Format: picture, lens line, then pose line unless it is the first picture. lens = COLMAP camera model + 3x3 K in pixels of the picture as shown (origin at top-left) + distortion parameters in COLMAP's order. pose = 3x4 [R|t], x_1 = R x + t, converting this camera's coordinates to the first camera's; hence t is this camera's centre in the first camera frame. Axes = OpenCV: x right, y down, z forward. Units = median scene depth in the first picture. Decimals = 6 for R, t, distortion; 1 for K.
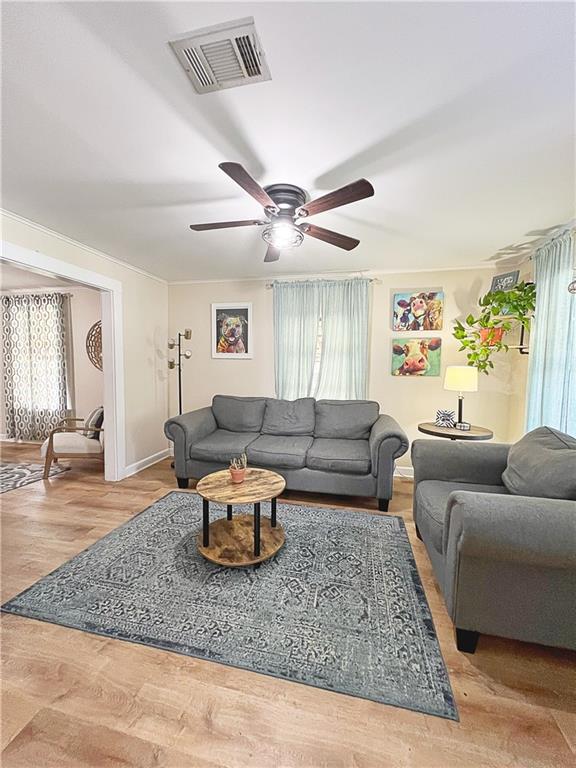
lens RADIAL K [[308.0, 0, 289.5], [0, 308.0, 384.3], [0, 0, 1]] dist [-0.000540, -0.000111]
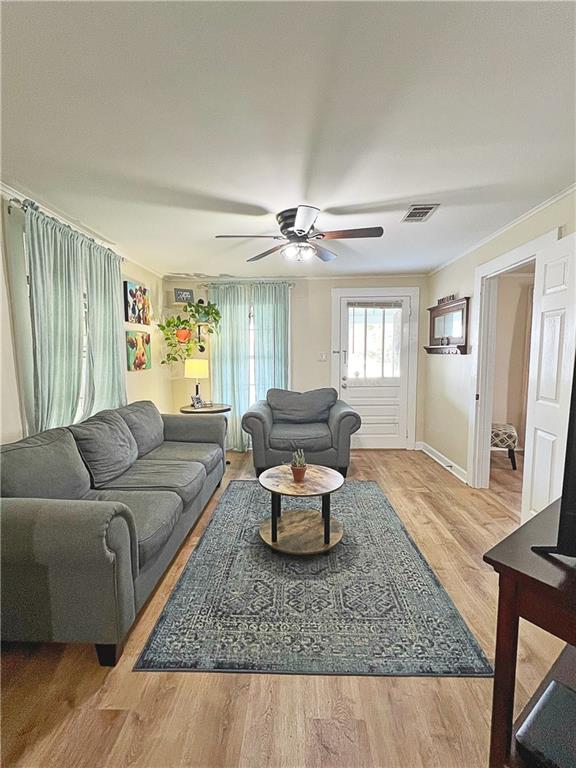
lens RADIAL K [[337.7, 0, 290.6], [0, 337.7, 382.2], [0, 0, 1]] dist [0.000320, 0.000039]
pose [[-0.198335, -0.094176, 0.975599, -0.936169], [0.063941, 0.992010, 0.108759, -0.094742], [-0.978046, 0.083951, -0.190728, 0.936360]]
